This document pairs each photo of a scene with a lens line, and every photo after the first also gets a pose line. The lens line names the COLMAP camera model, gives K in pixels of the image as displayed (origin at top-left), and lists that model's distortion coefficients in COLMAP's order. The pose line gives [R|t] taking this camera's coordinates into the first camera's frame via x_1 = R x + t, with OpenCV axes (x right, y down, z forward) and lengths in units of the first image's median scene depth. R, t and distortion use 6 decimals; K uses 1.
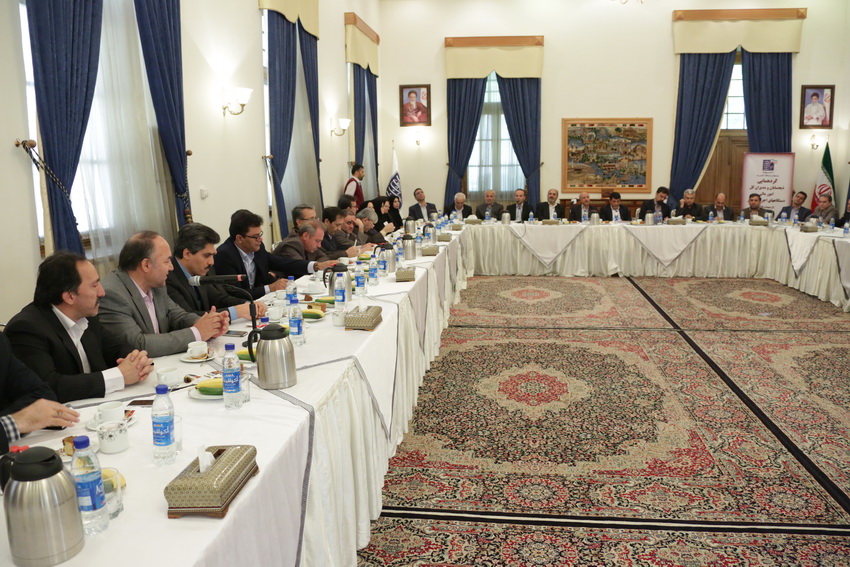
lens RADIAL K [[704.0, 0, 424.8], [0, 704.0, 287.8], [0, 0, 1]] dist [-0.128379, 0.043400]
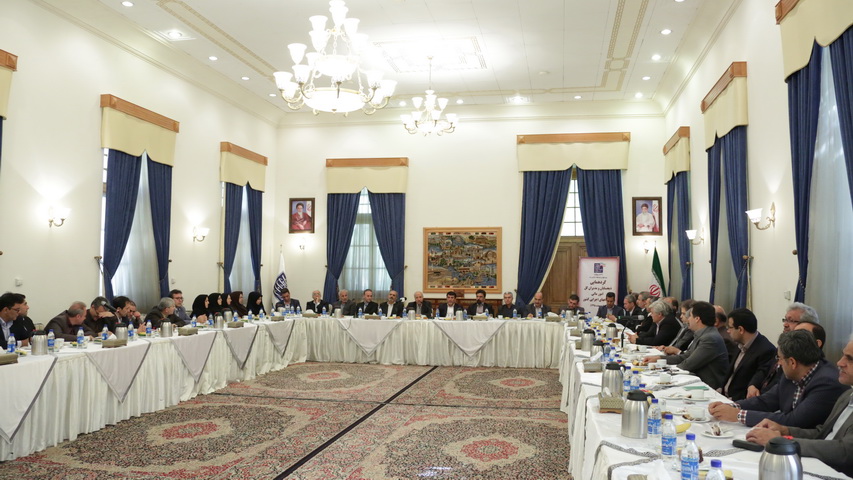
lens RADIAL K [[701.9, 0, 427.2], [0, 701.9, 239.4], [0, 0, 1]] dist [-0.160612, -0.002618]
pose [[0.999027, 0.013191, -0.042093, 0.255369], [-0.021726, 0.977617, -0.209266, 0.017234], [0.038391, 0.209977, 0.976952, -0.126172]]
